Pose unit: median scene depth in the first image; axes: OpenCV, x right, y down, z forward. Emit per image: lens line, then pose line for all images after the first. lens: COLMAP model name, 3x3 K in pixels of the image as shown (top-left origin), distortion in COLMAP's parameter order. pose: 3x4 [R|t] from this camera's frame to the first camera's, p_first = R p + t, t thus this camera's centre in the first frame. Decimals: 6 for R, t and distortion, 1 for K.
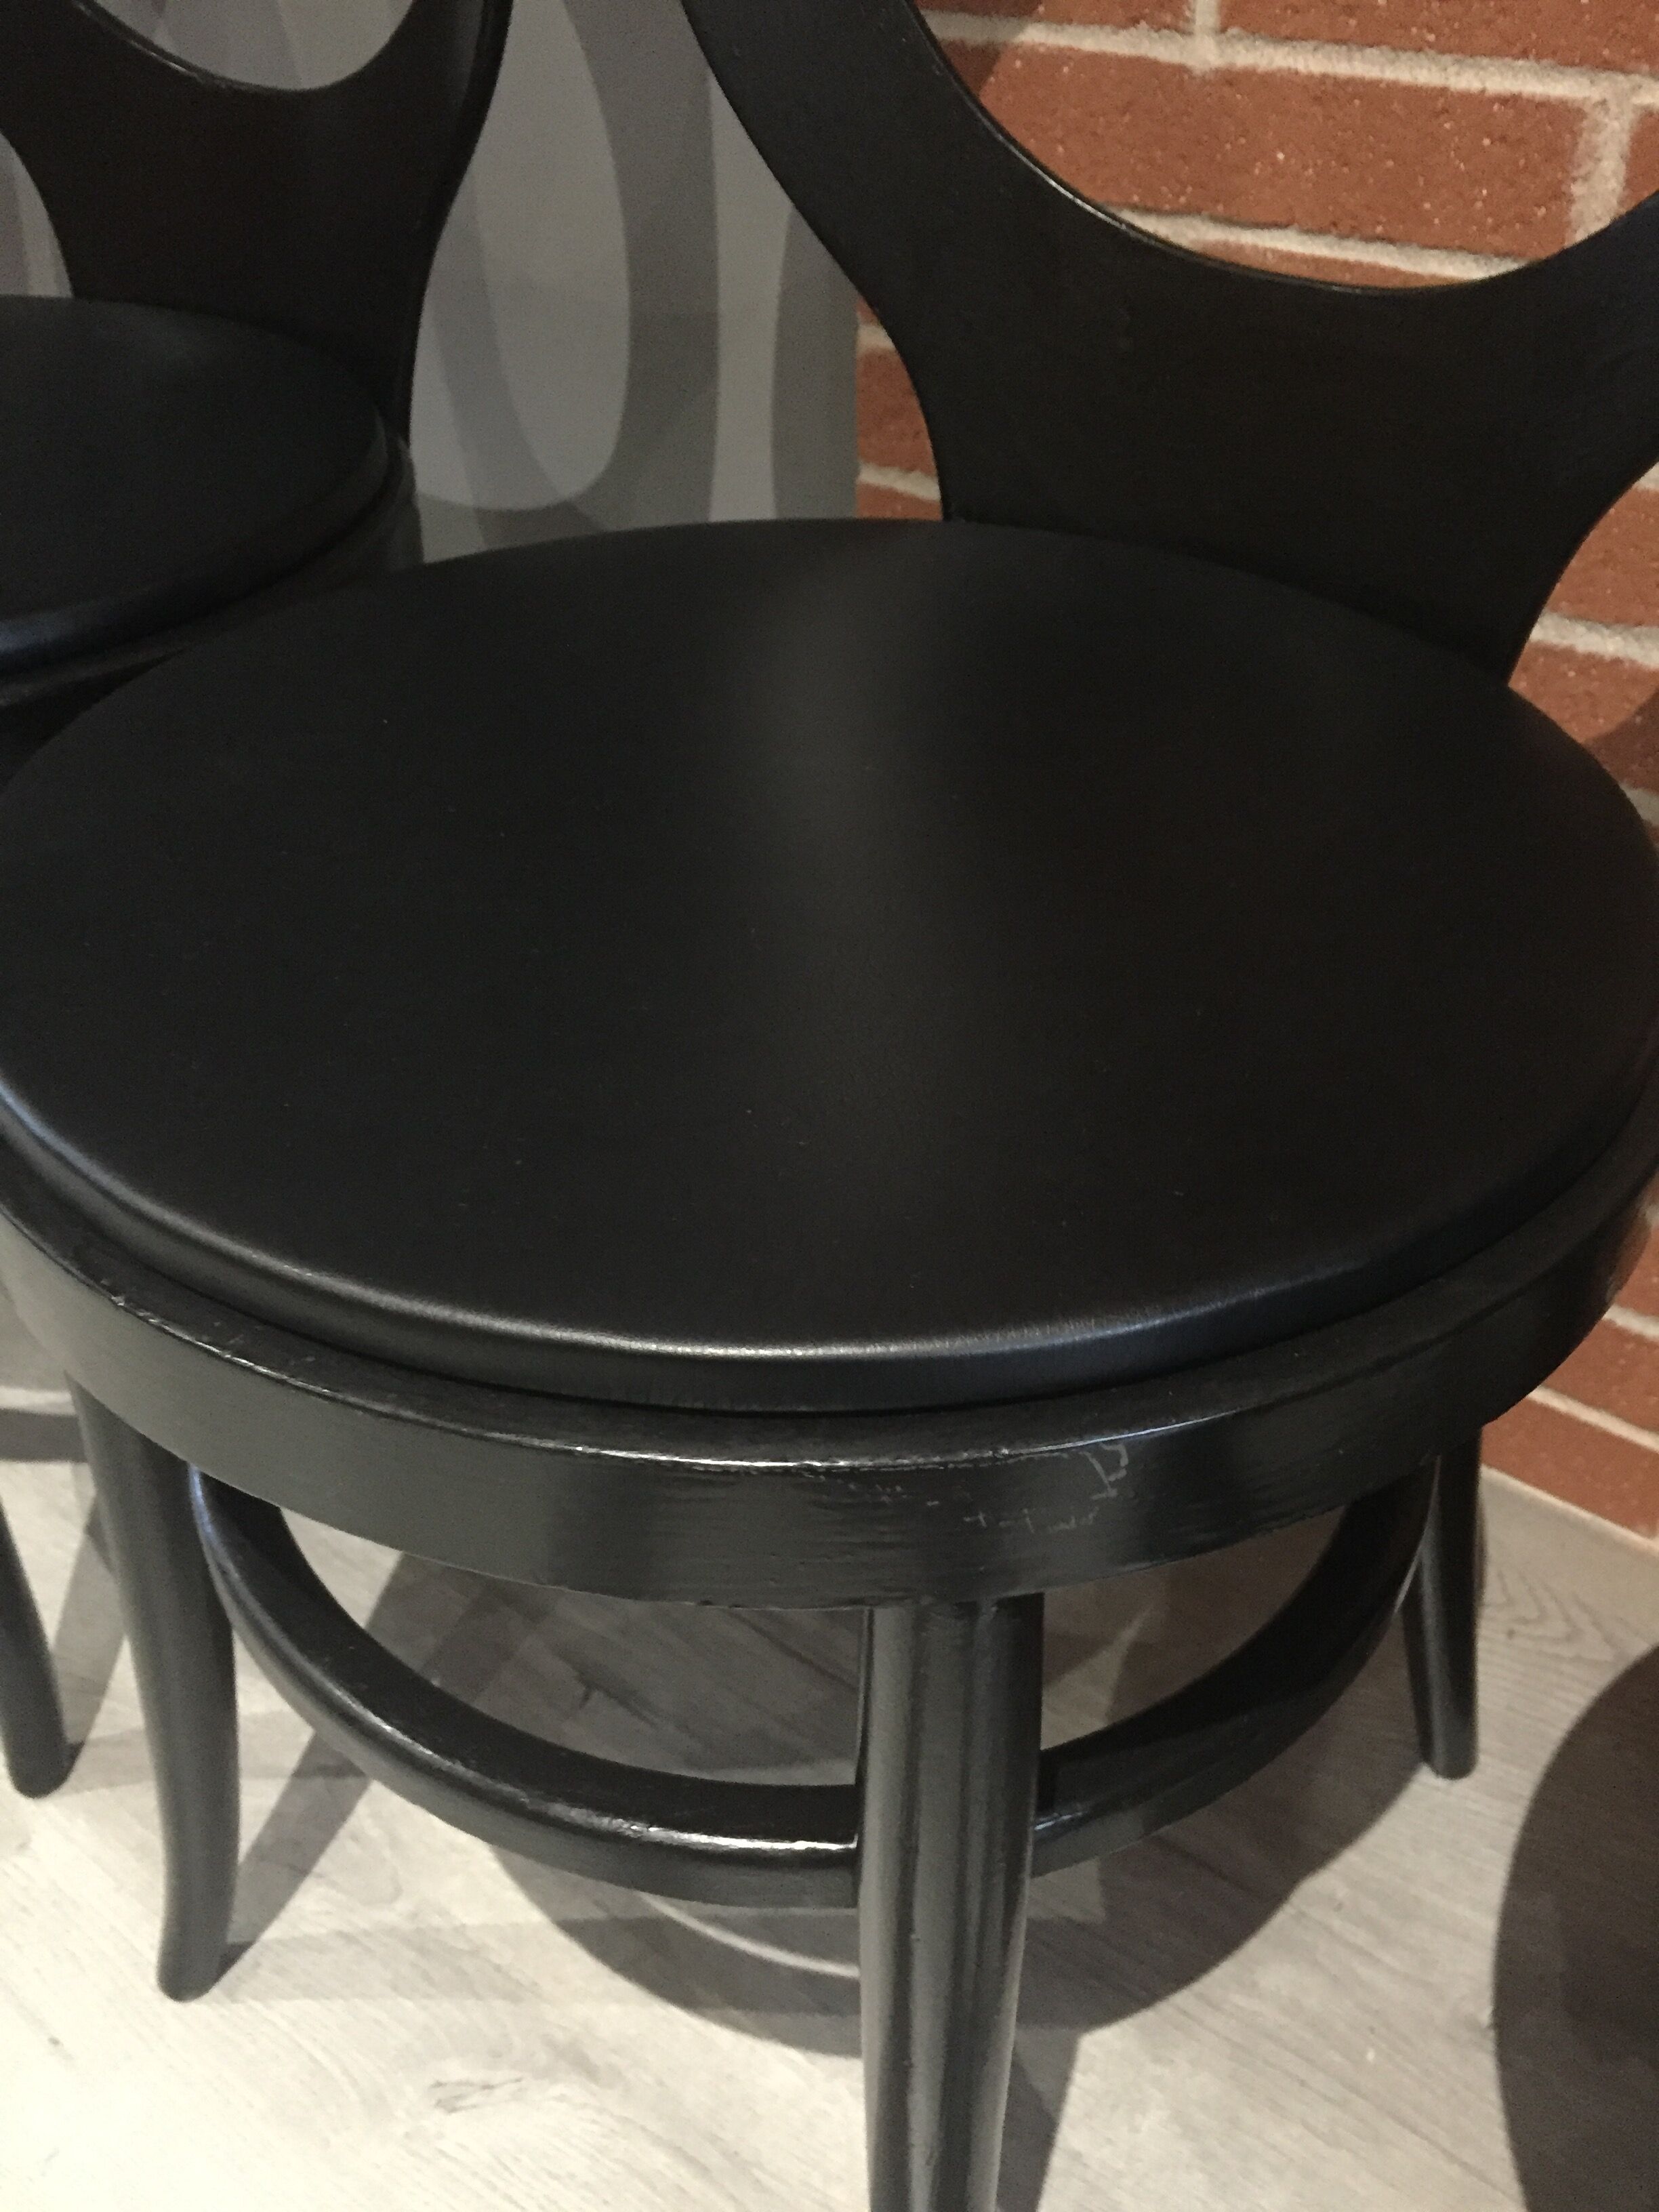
lens RADIAL K [[1919.1, 0, 841.1], [0, 1919.1, 1102.0], [0, 0, 1]] dist [0.089871, -0.146558]
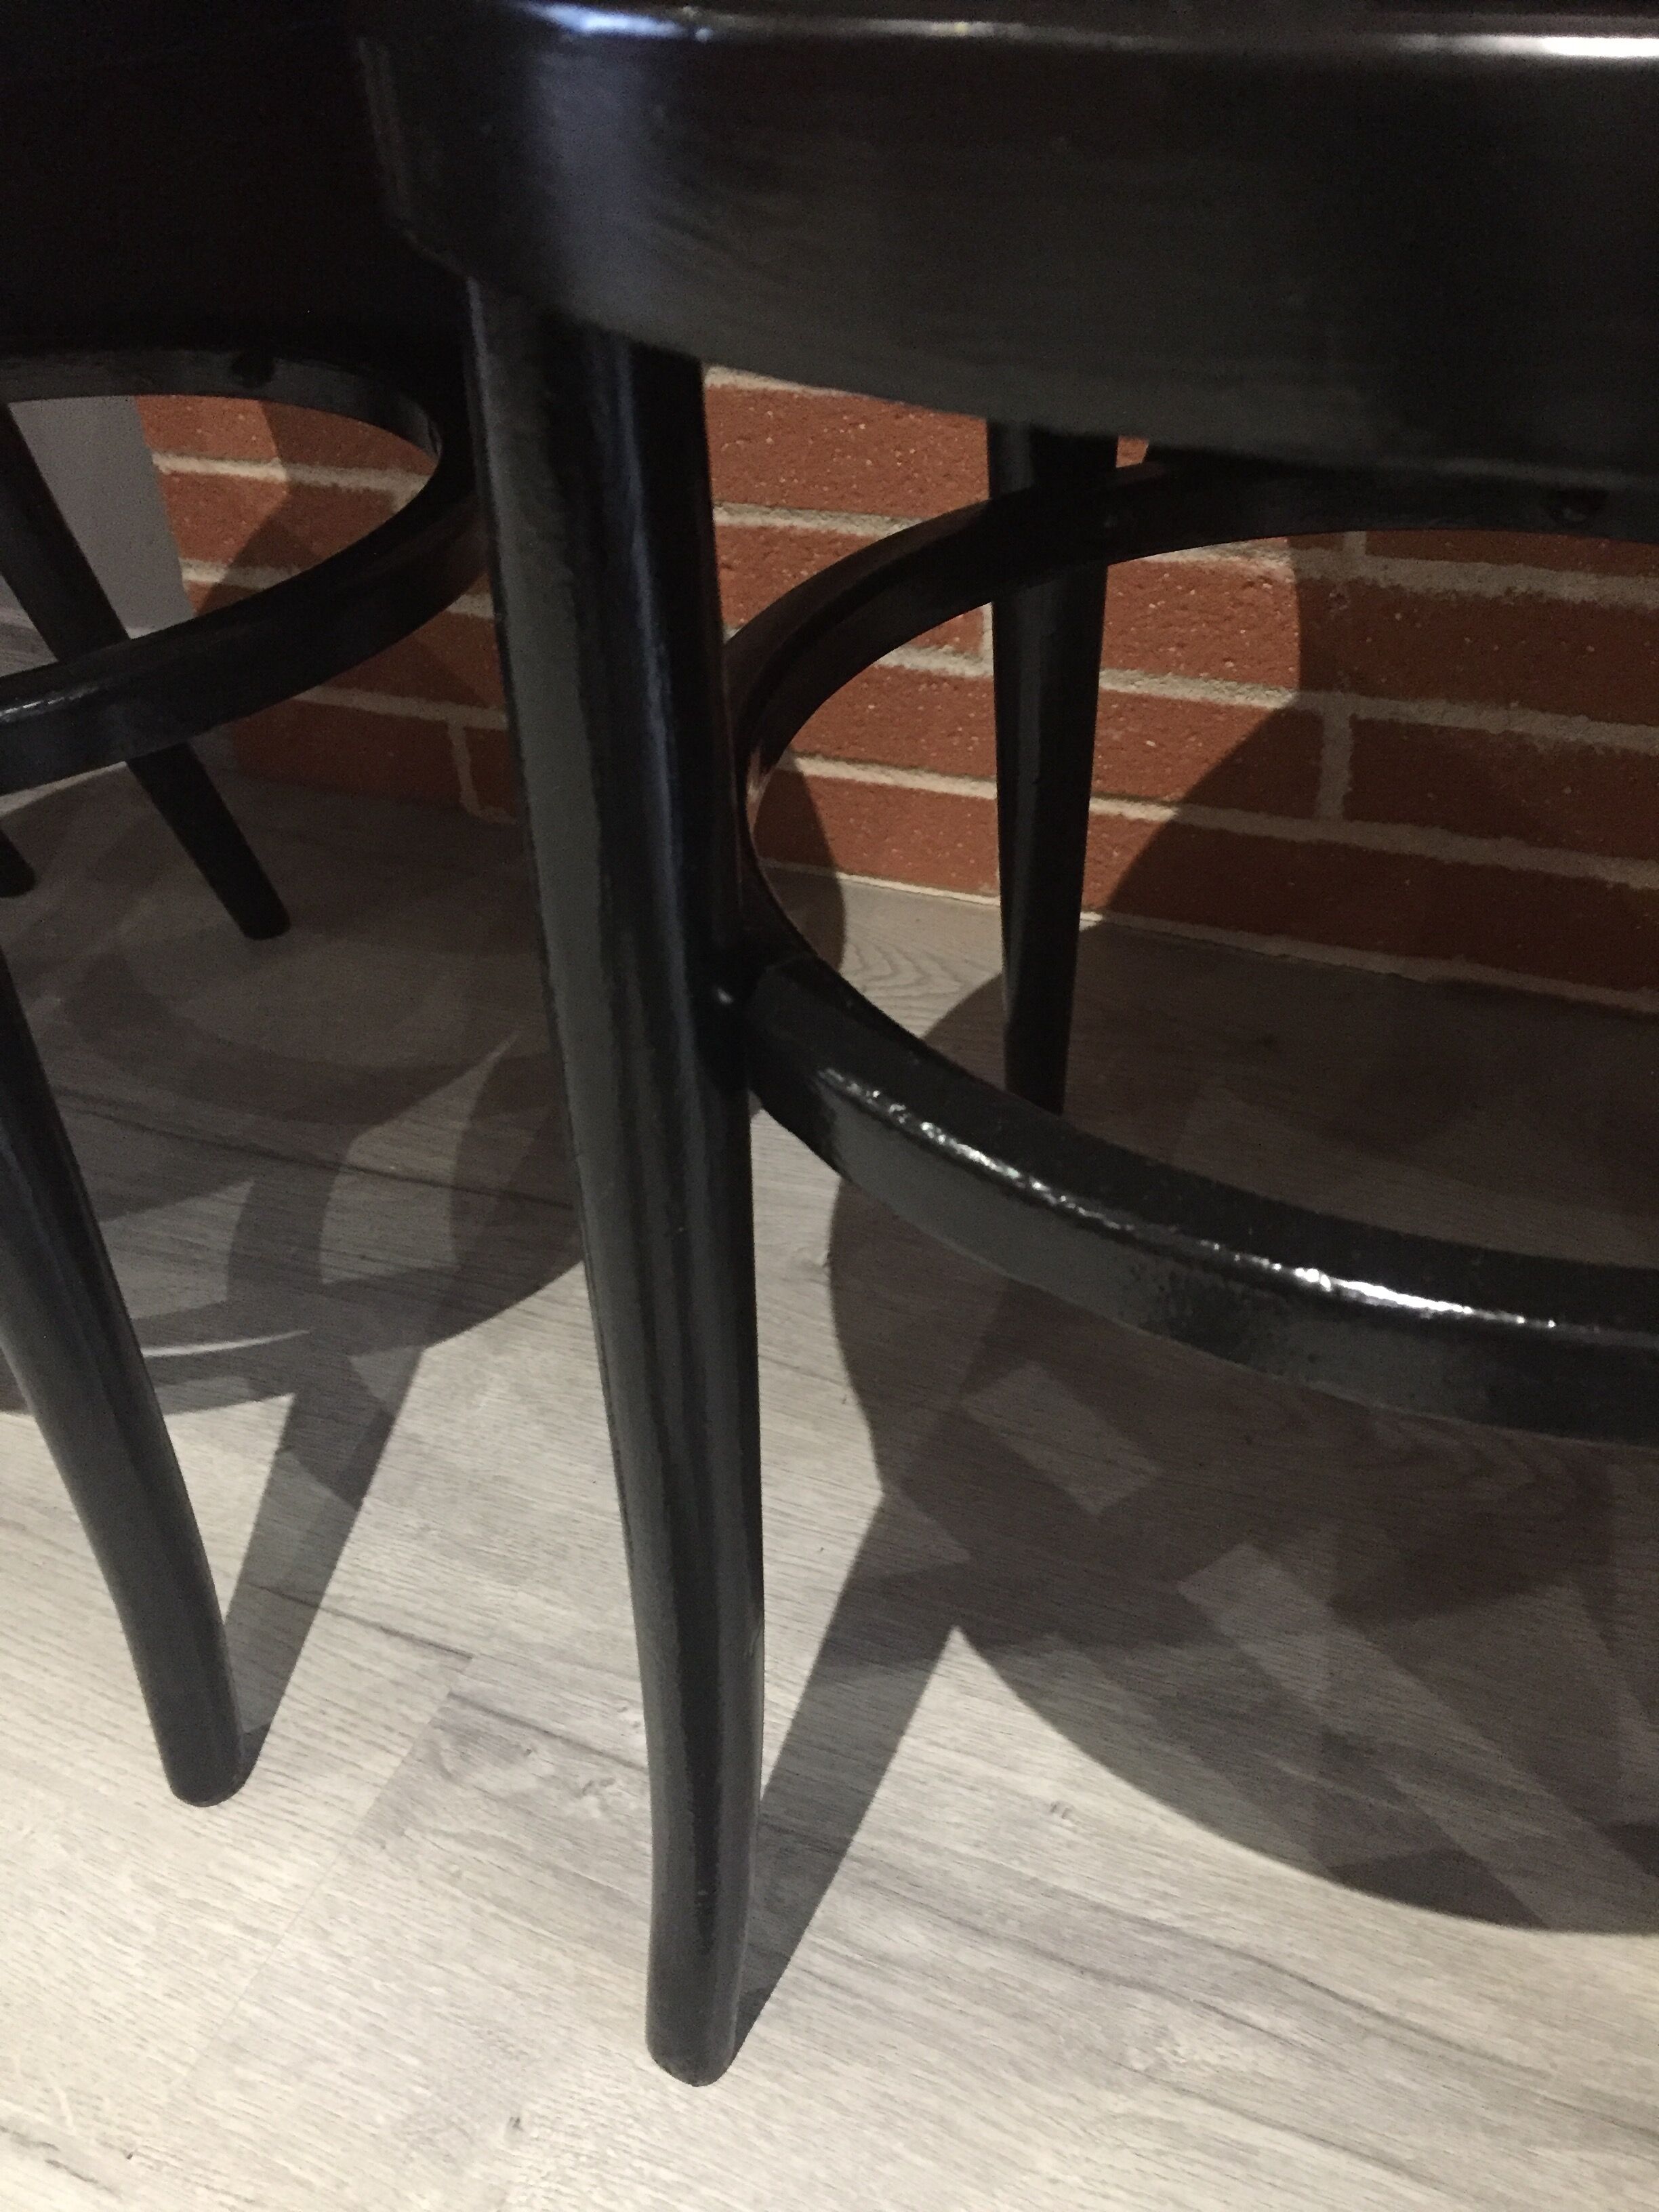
lens RADIAL K [[1919.1, 0, 841.1], [0, 1919.1, 1102.0], [0, 0, 1]] dist [0.089871, -0.146558]
pose [[0.975170, -0.176270, 0.134058, 0.224155], [0.176368, 0.984260, 0.011237, 0.386409], [-0.133929, 0.012686, 0.990910, -0.009594]]
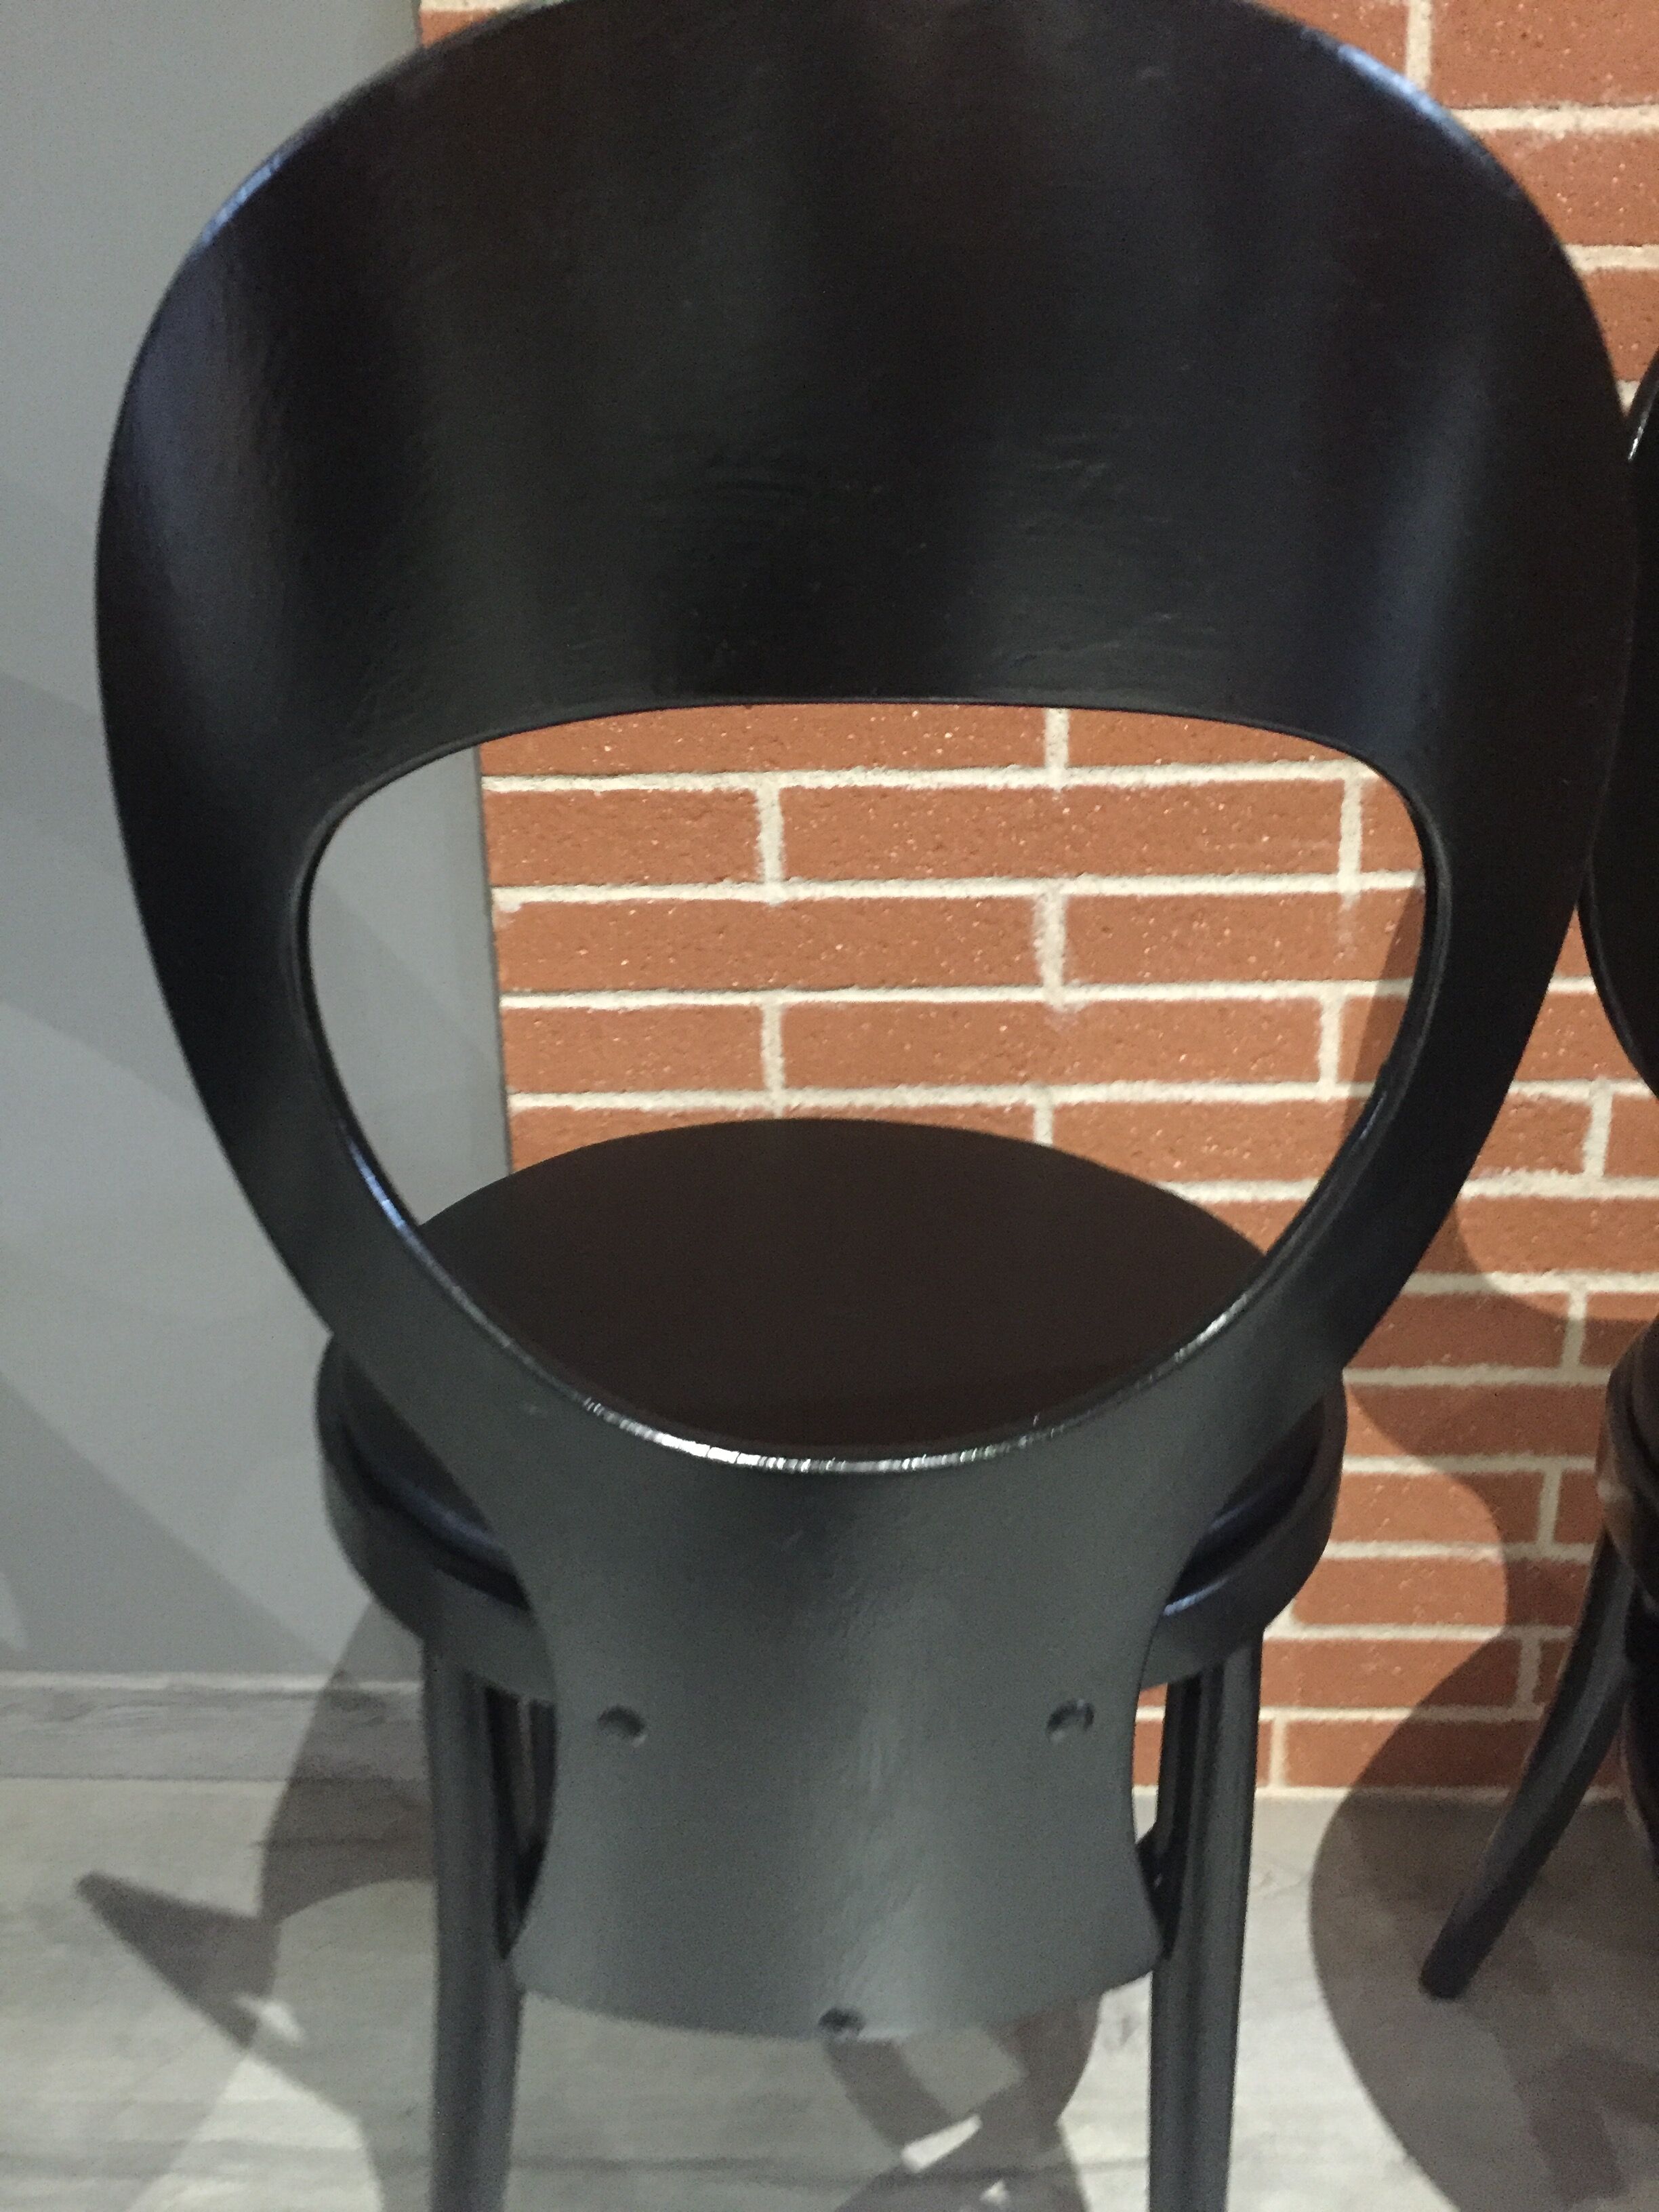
lens RADIAL K [[1919.1, 0, 841.1], [0, 1919.1, 1102.0], [0, 0, 1]] dist [0.089871, -0.146558]
pose [[0.825659, -0.210036, 0.523614, -0.561877], [0.342741, 0.923952, -0.169826, -0.116566], [-0.448124, 0.319682, 0.834858, -0.202592]]
